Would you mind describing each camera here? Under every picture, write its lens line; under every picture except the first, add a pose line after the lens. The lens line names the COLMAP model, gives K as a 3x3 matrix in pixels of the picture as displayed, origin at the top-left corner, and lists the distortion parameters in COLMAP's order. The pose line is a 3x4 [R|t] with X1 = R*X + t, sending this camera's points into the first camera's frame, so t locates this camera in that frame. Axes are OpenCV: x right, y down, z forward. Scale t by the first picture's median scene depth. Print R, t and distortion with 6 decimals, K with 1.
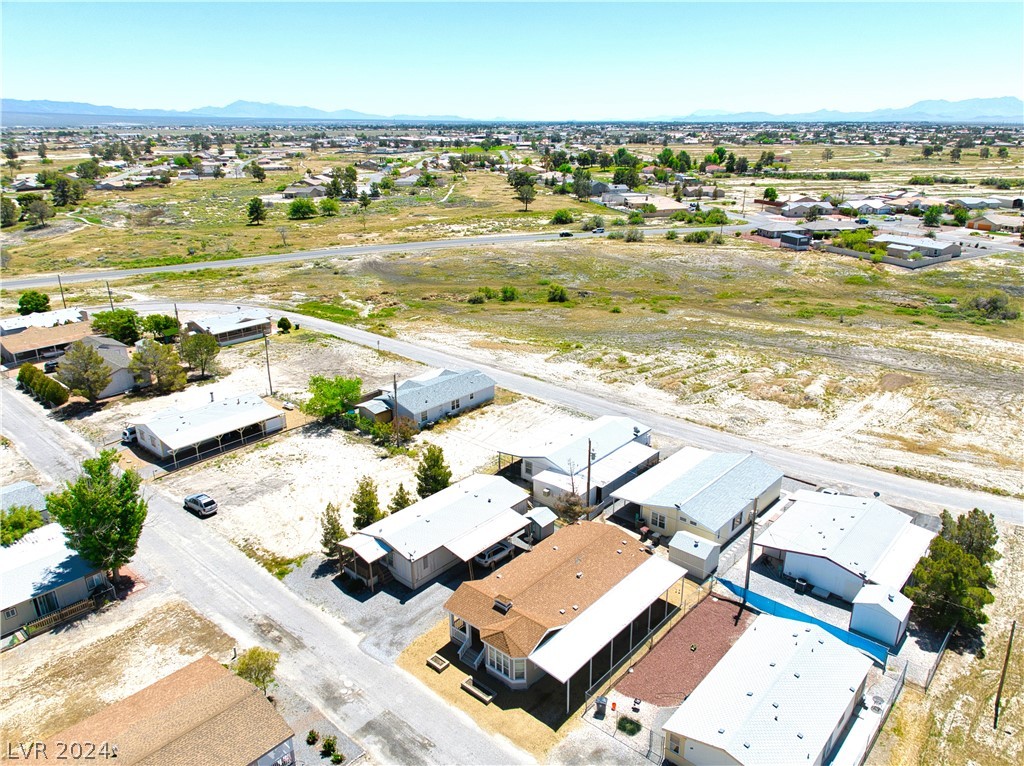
lens RADIAL K [[725.1, 0, 514.7], [0, 725.1, 381.2], [0, 0, 1]] dist [0.007542, -0.040172]
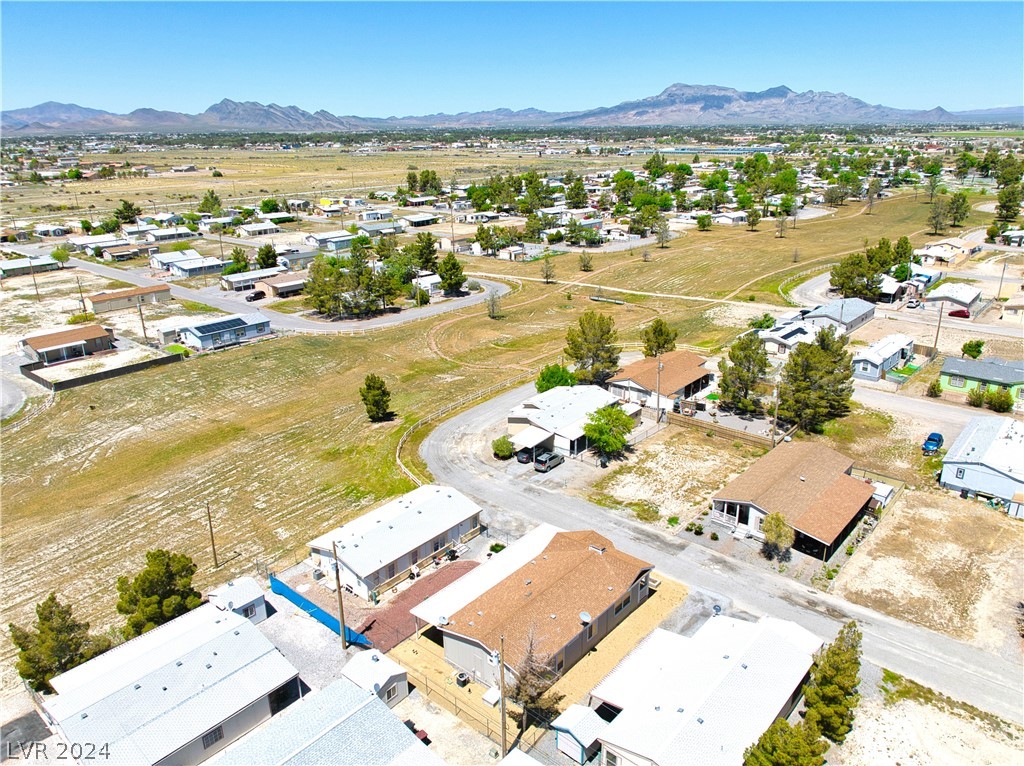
lens RADIAL K [[725.1, 0, 513.1], [0, 725.1, 382.4], [0, 0, 1]] dist [0.007542, -0.040172]
pose [[-0.999647, 0.025903, -0.005886, 0.098567], [0.016366, 0.775098, 0.631629, -0.515903], [0.020924, 0.631310, -0.775248, 1.447527]]
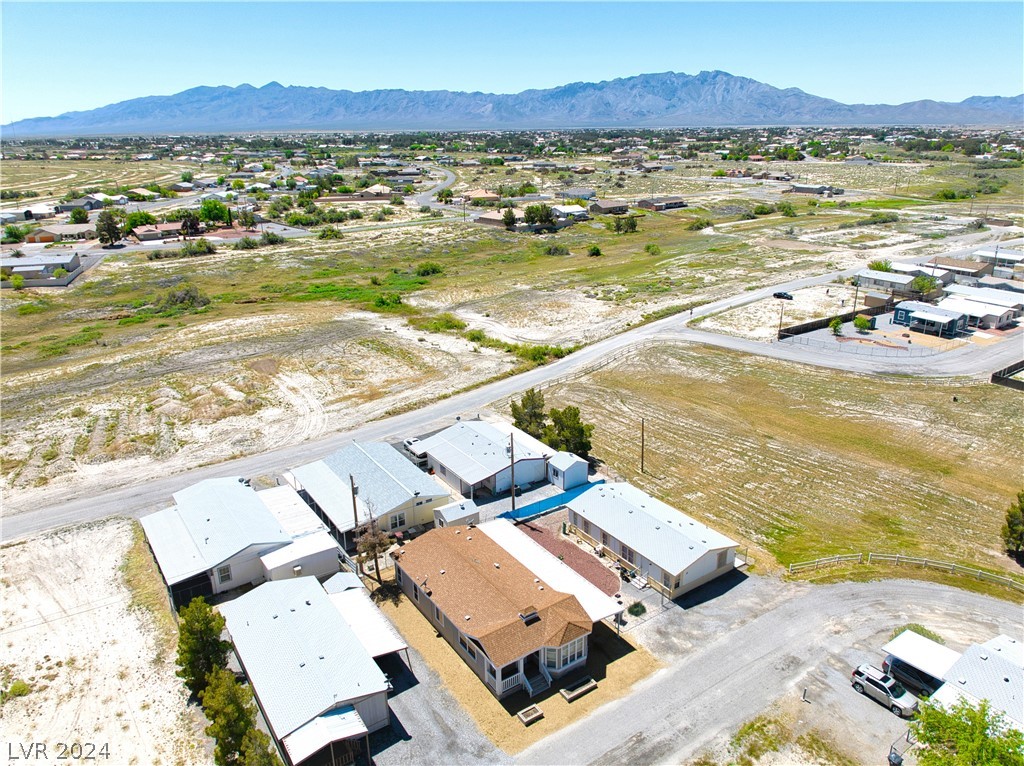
lens RADIAL K [[725.1, 0, 515.9], [0, 725.1, 380.8], [0, 0, 1]] dist [0.007542, -0.040172]
pose [[0.245846, -0.316087, 0.916324, -0.690617], [0.333494, 0.915207, 0.226226, -0.176681], [-0.910133, 0.249971, 0.330413, 0.519162]]
